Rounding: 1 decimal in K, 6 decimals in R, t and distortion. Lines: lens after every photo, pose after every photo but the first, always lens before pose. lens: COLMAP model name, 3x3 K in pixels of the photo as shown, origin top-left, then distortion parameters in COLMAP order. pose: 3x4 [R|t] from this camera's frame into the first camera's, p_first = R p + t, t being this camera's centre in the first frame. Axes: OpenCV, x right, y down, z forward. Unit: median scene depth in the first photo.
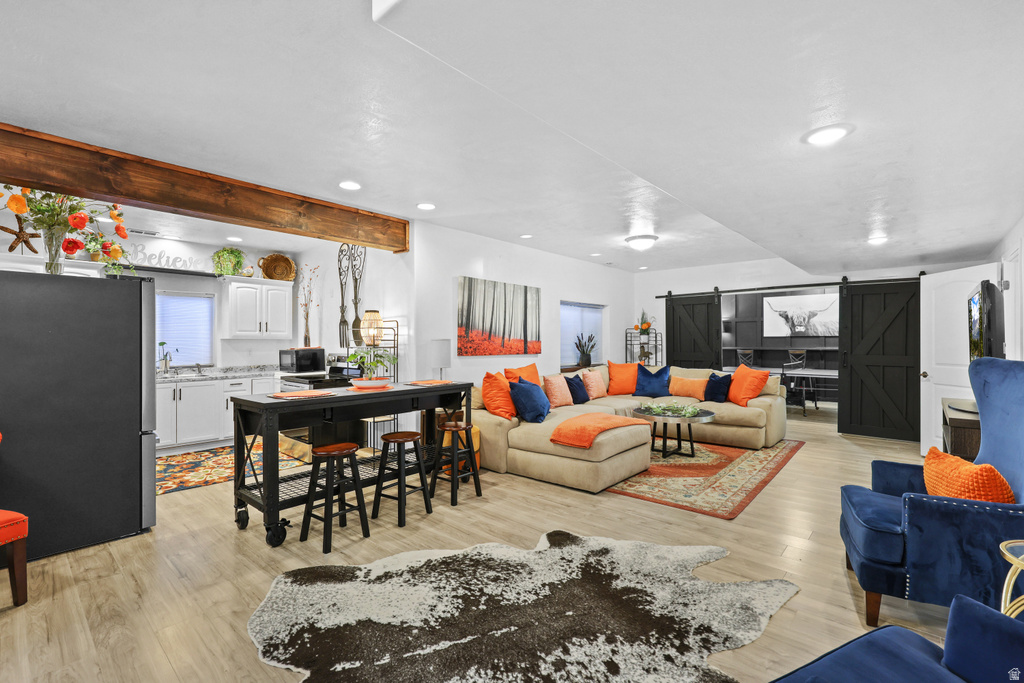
lens RADIAL K [[452.7, 0, 505.2], [0, 452.7, 339.9], [0, 0, 1]] dist [0.000086, 0.000113]
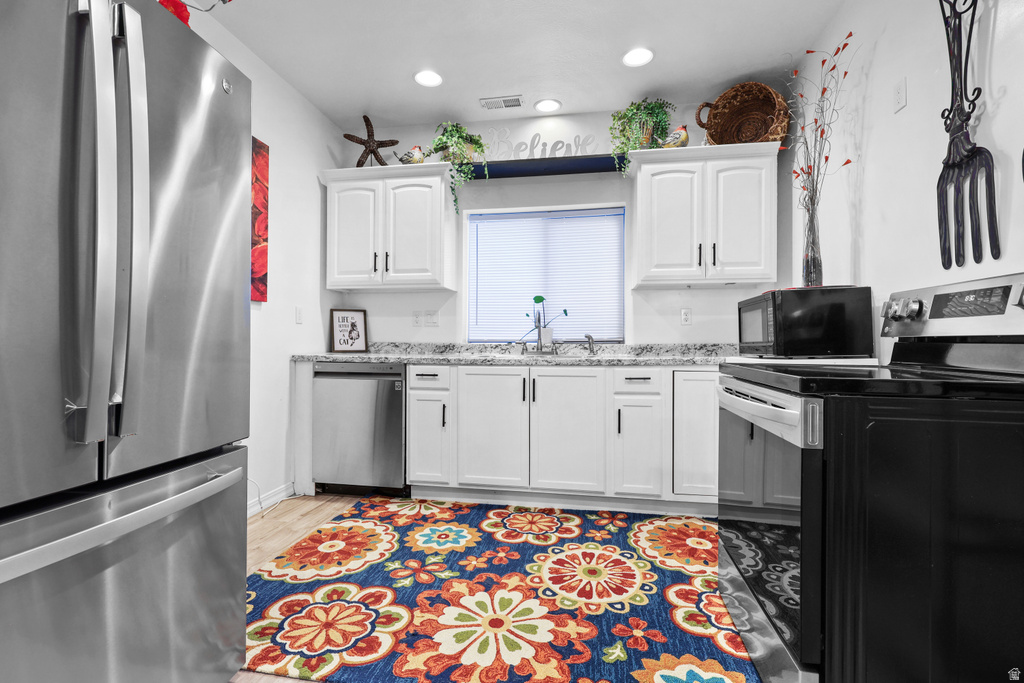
lens RADIAL K [[472.2, 0, 509.2], [0, 472.2, 339.9], [0, 0, 1]] dist [-0.000687, -0.000089]
pose [[0.529158, -0.001172, -0.848523, -0.280416], [-0.001178, 0.999997, -0.002116, 0.063755], [0.848523, 0.002119, 0.529155, 0.676501]]
